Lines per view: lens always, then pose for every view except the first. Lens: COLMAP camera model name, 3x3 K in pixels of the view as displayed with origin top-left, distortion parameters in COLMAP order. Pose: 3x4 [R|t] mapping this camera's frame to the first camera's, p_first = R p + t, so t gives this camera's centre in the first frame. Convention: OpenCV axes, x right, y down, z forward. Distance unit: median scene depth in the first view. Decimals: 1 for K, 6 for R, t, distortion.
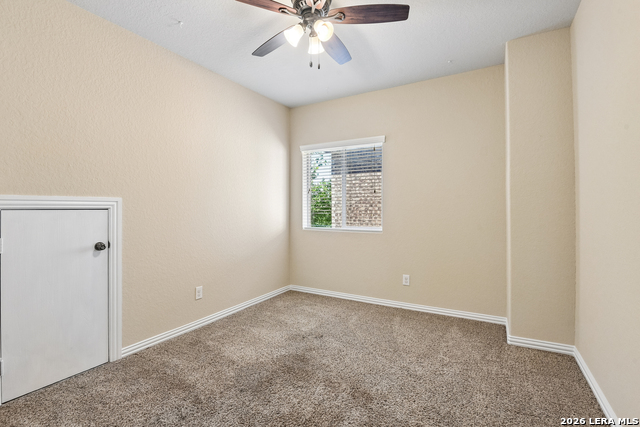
lens RADIAL K [[297.8, 0, 317.6], [0, 297.8, 209.6], [0, 0, 1]] dist [-0.008367, -0.006634]
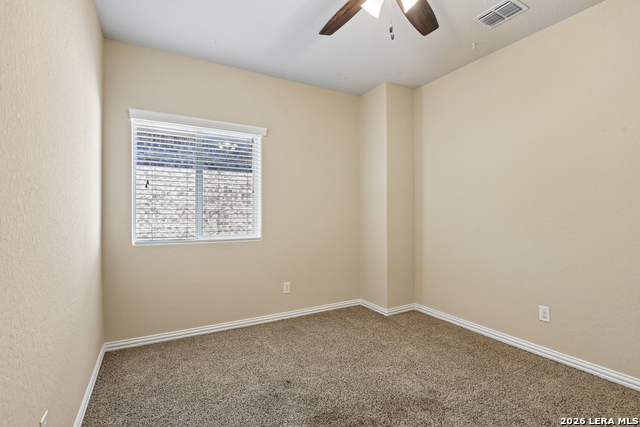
lens RADIAL K [[297.8, 0, 318.1], [0, 297.8, 214.3], [0, 0, 1]] dist [-0.008367, -0.006634]
pose [[0.511404, -0.006076, 0.859319, -0.518055], [0.002735, 0.999981, 0.005443, -0.000866], [-0.859336, -0.000433, 0.511411, 0.486047]]
